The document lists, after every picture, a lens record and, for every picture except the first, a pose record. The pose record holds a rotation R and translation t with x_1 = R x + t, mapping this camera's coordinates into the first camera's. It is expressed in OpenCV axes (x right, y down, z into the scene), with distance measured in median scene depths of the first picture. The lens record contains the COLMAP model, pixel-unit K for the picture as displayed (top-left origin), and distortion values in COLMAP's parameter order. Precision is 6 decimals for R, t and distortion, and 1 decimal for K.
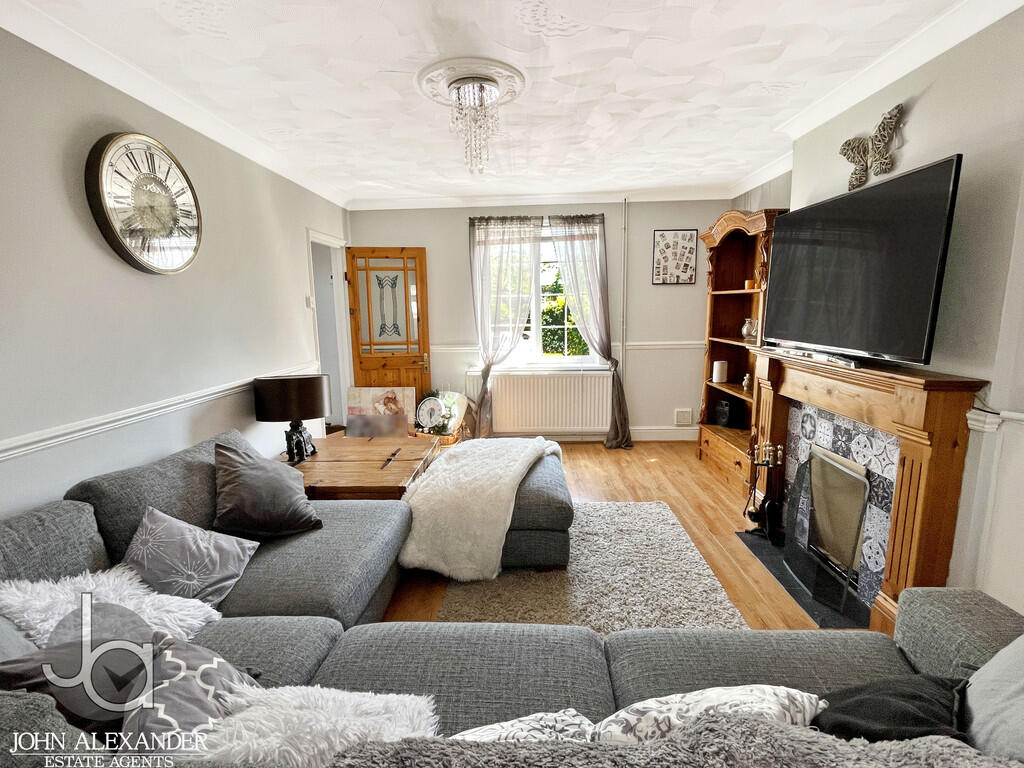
lens RADIAL K [[488.5, 0, 512.0], [0, 488.5, 384.0], [0, 0, 1]] dist [-0.001413, -0.000140]
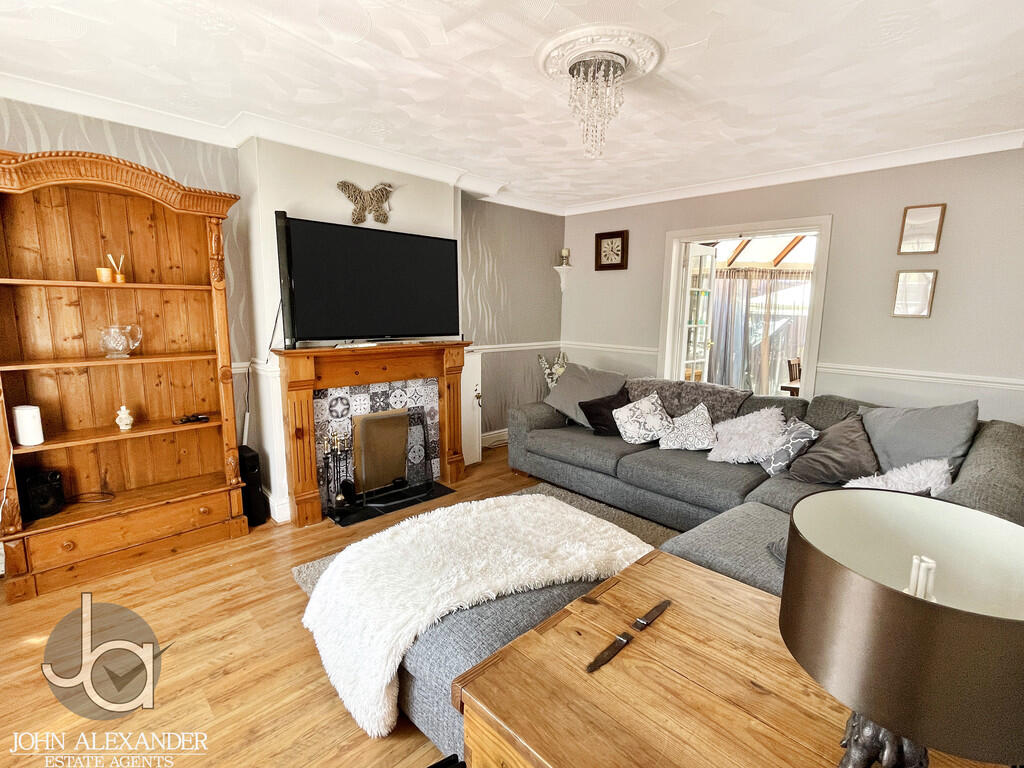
lens RADIAL K [[488.5, 0, 512.0], [0, 488.5, 384.0], [0, 0, 1]] dist [-0.001413, -0.000140]
pose [[-0.721318, -0.106039, 0.684438, -0.570147], [0.105628, 0.959808, 0.260021, -0.260397], [-0.684502, 0.259854, -0.681126, 1.665556]]
